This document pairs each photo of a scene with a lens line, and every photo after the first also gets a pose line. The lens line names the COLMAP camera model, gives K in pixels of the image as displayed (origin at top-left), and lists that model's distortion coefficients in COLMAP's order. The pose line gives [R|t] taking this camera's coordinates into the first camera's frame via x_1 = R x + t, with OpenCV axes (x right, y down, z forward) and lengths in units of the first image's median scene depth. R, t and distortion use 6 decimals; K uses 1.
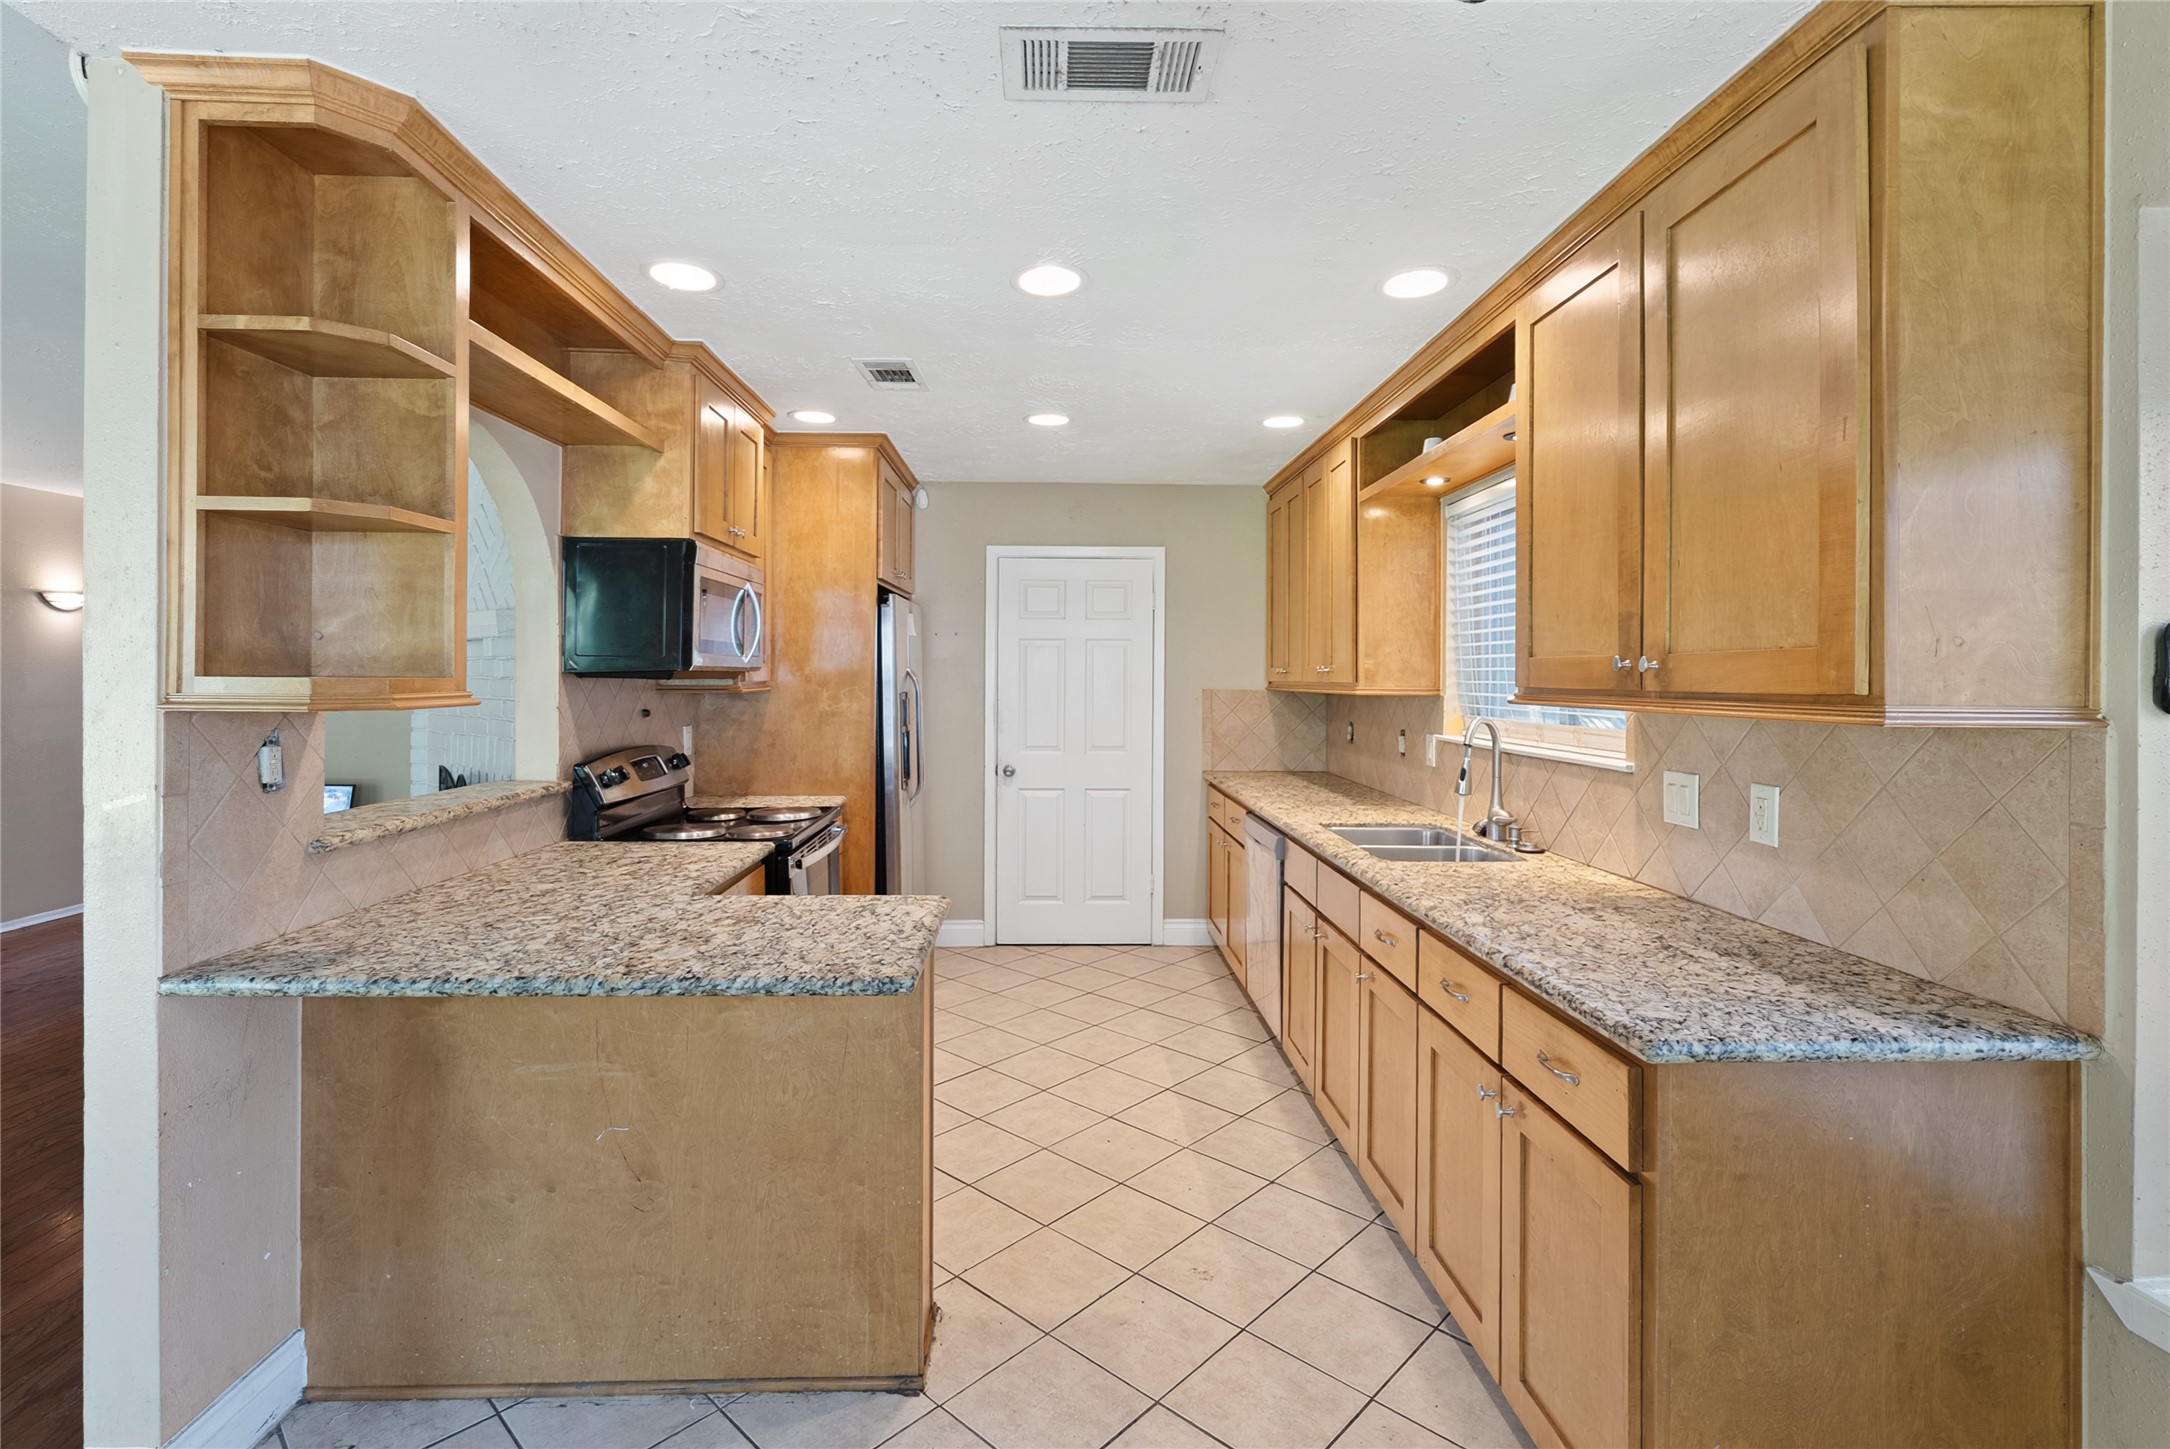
lens RADIAL K [[991.2, 0, 838.3], [0, 991.2, 679.4], [0, 0, 1]] dist [-0.002672, 0.001630]
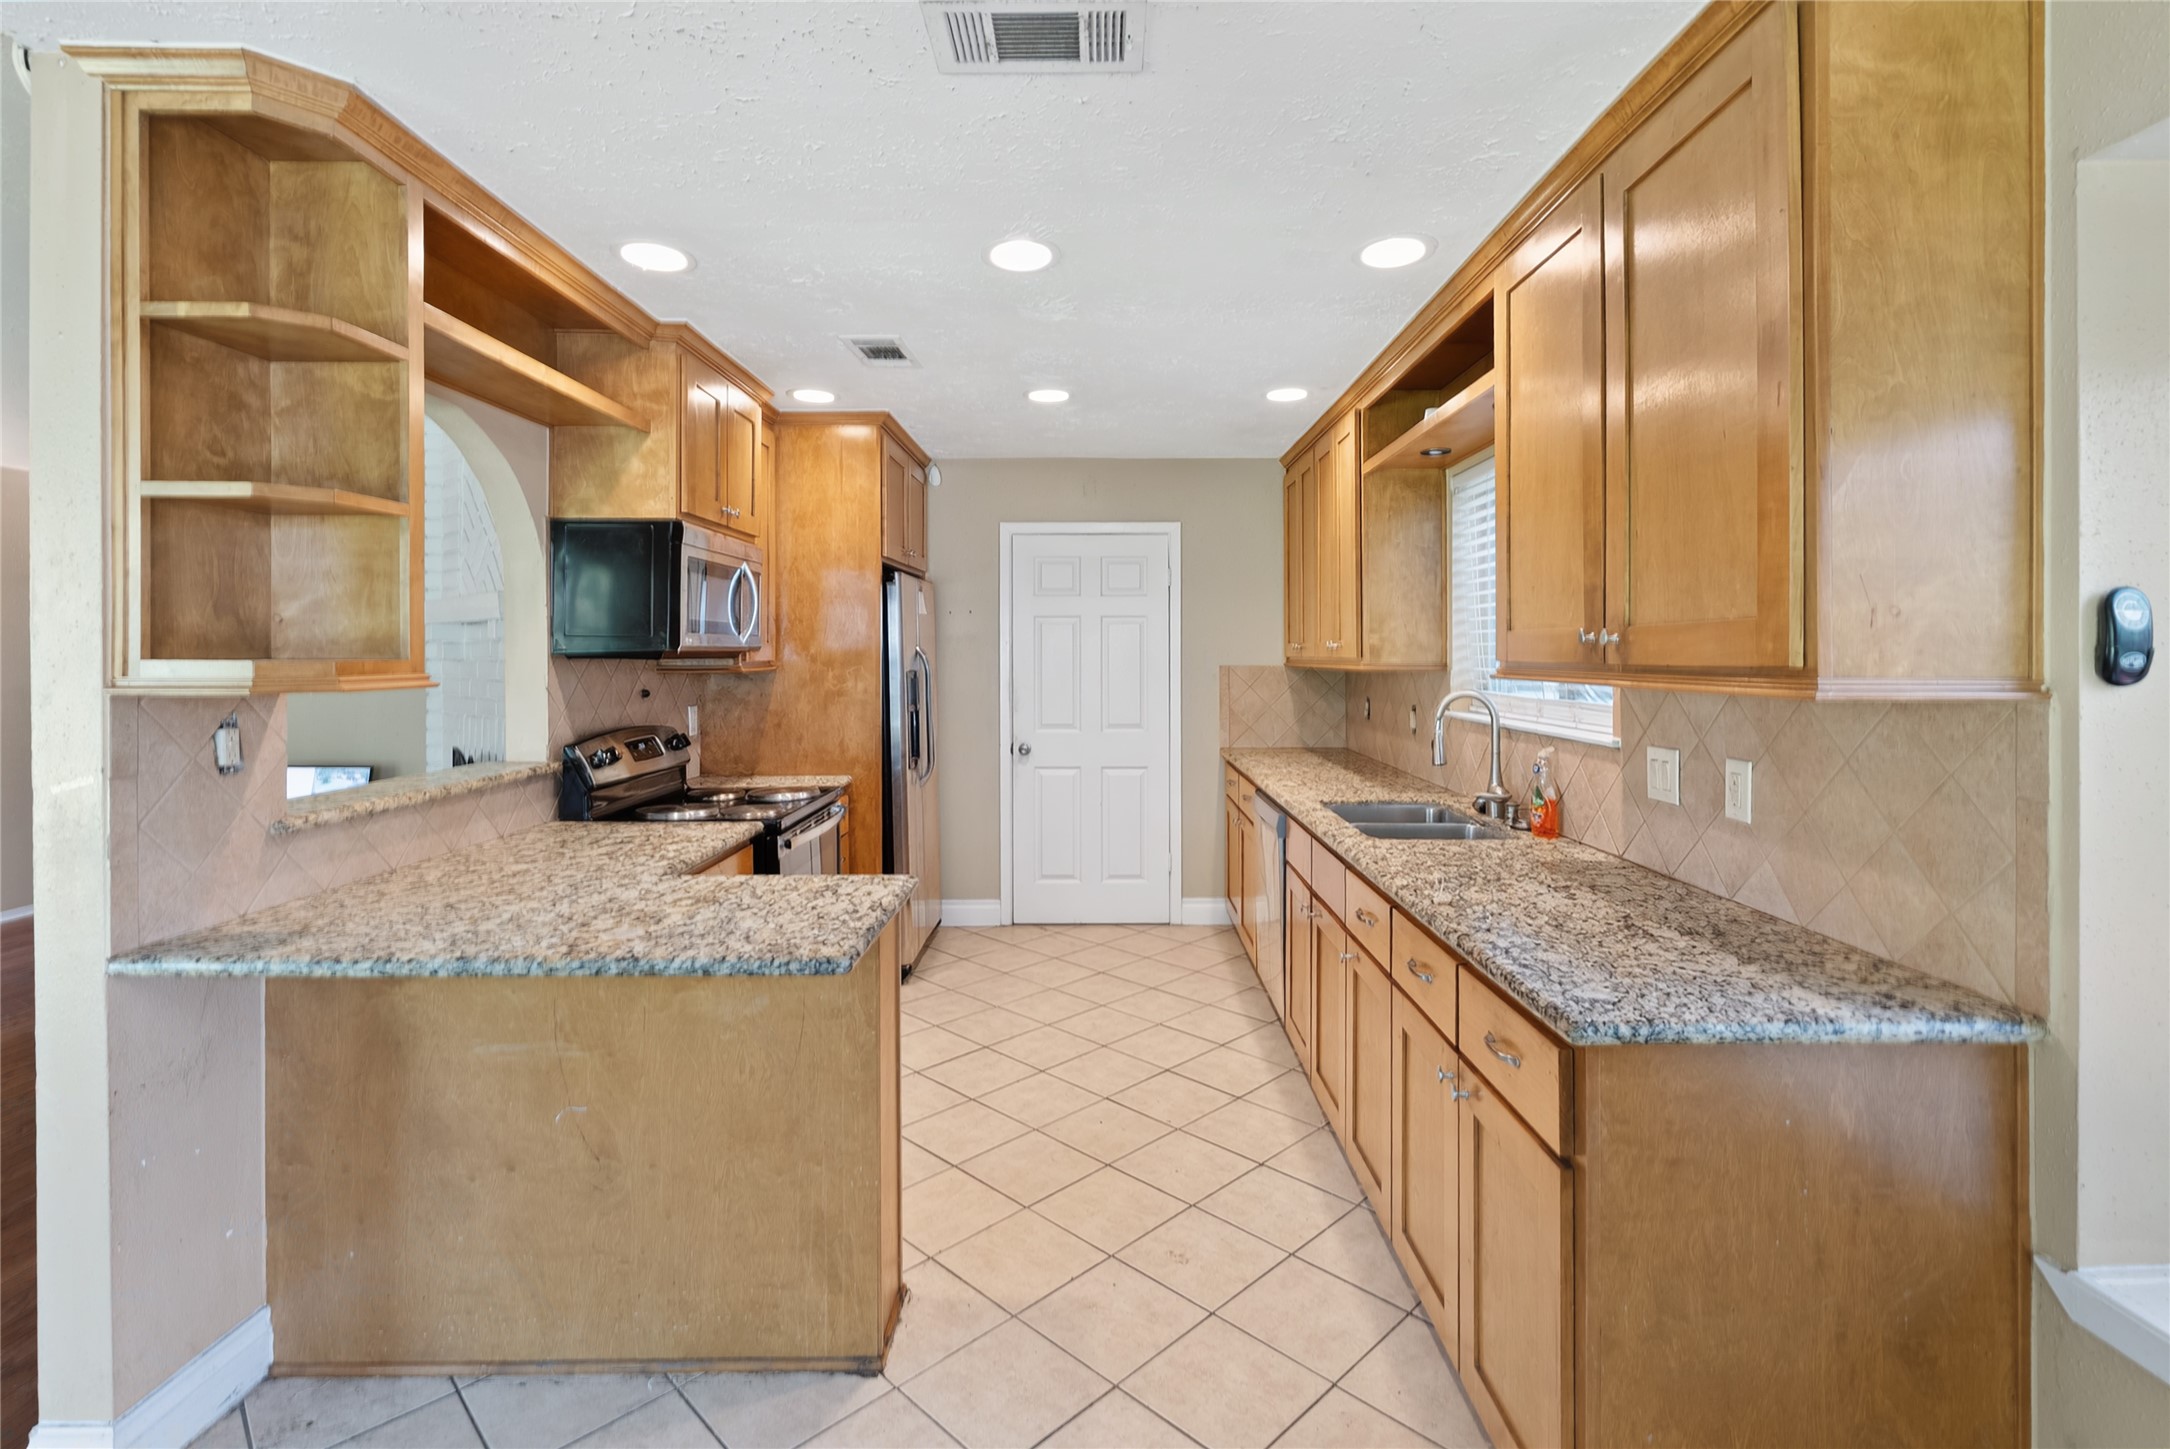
lens RADIAL K [[991.2, 0, 907.5], [0, 991.2, 659.5], [0, 0, 1]] dist [-0.002672, 0.001630]
pose [[0.999735, -0.007093, -0.021882, 0.138915], [0.007110, 0.999974, 0.000688, 0.000895], [0.021876, -0.000844, 0.999760, 0.005806]]
